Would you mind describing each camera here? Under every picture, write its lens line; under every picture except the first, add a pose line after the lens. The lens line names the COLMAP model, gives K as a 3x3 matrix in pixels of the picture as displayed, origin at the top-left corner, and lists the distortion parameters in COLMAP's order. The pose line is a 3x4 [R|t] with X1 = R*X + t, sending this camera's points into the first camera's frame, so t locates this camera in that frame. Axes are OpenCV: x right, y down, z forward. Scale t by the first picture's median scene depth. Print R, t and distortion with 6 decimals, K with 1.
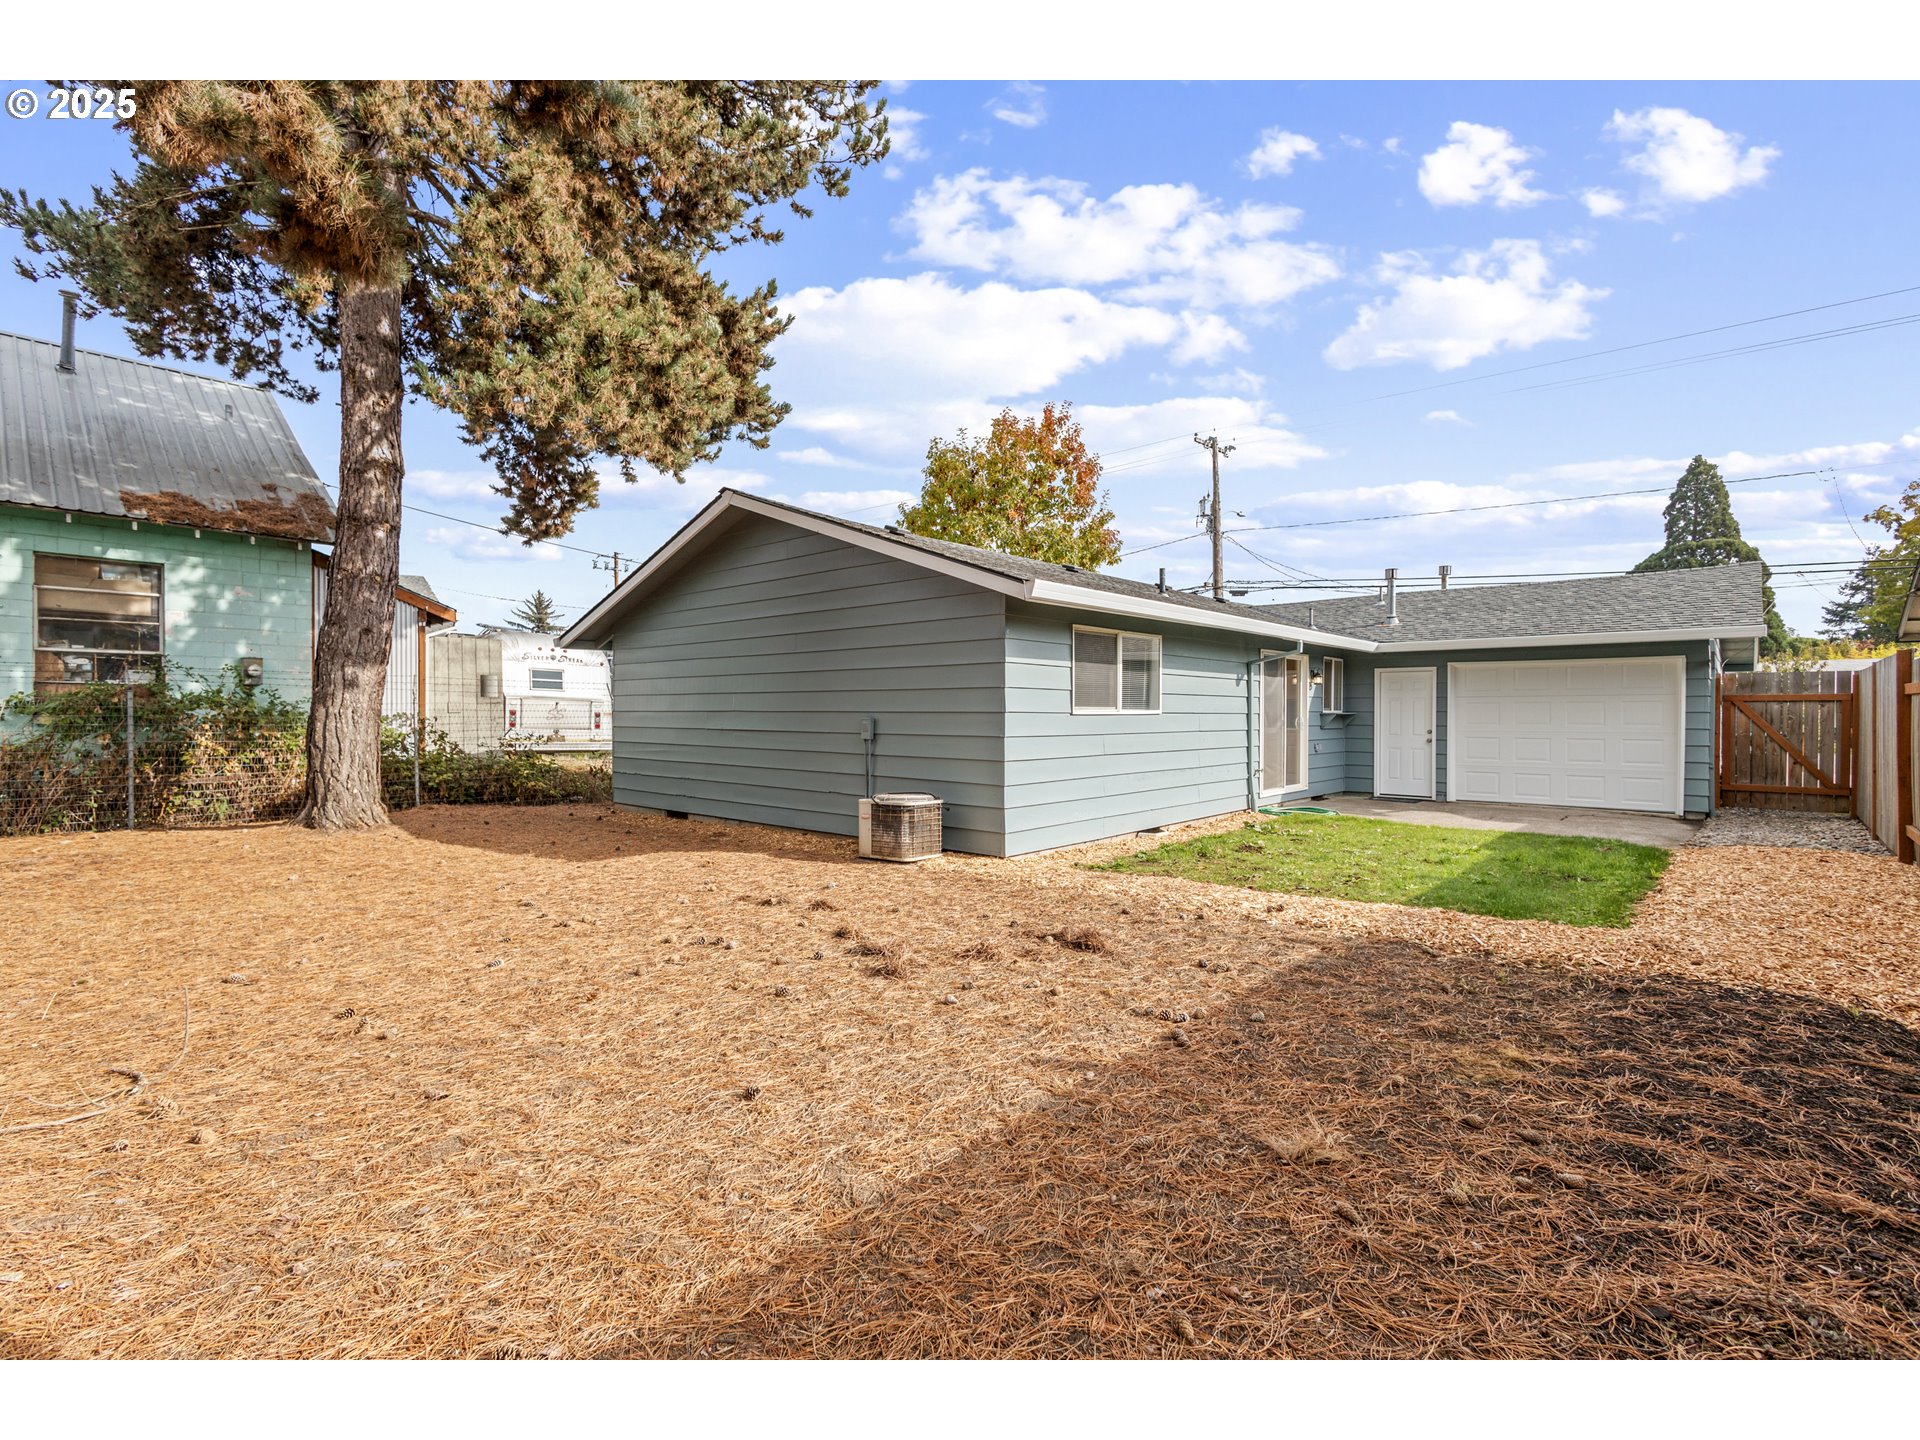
lens RADIAL K [[884.7, 0, 959.6], [0, 884.7, 708.6], [0, 0, 1]] dist [0.021713, -0.003987]
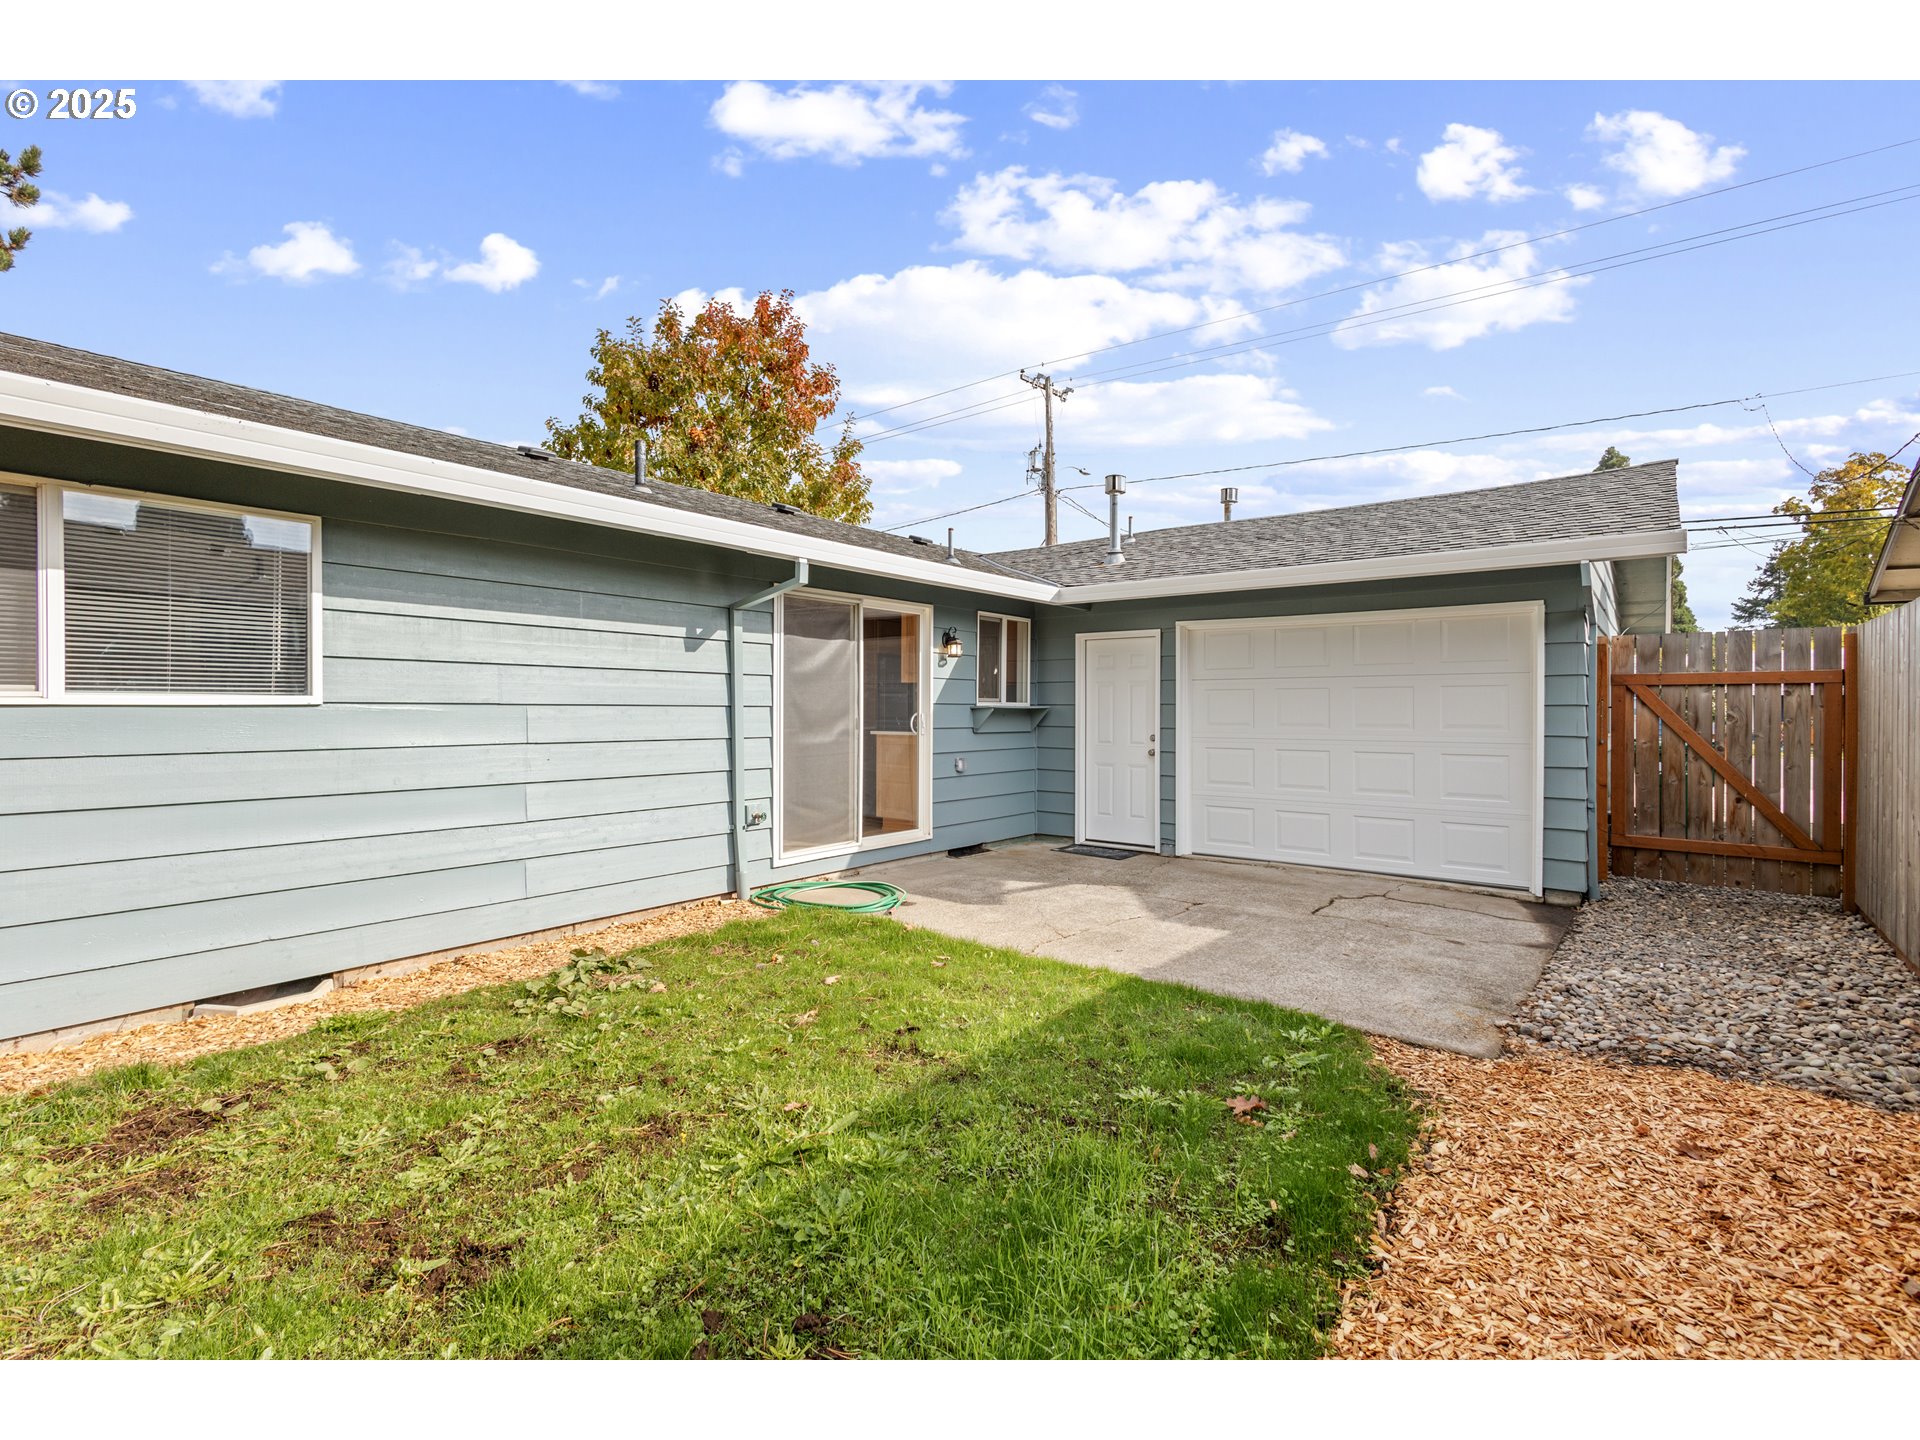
lens RADIAL K [[879.7, 0, 959.0], [0, 879.7, 698.1], [0, 0, 1]] dist [0.012325, 0.000407]
pose [[0.998702, 0.002093, 0.050897, 0.368022], [-0.001694, 0.999967, -0.007887, 0.004086], [-0.050912, 0.007790, 0.998673, 0.415174]]
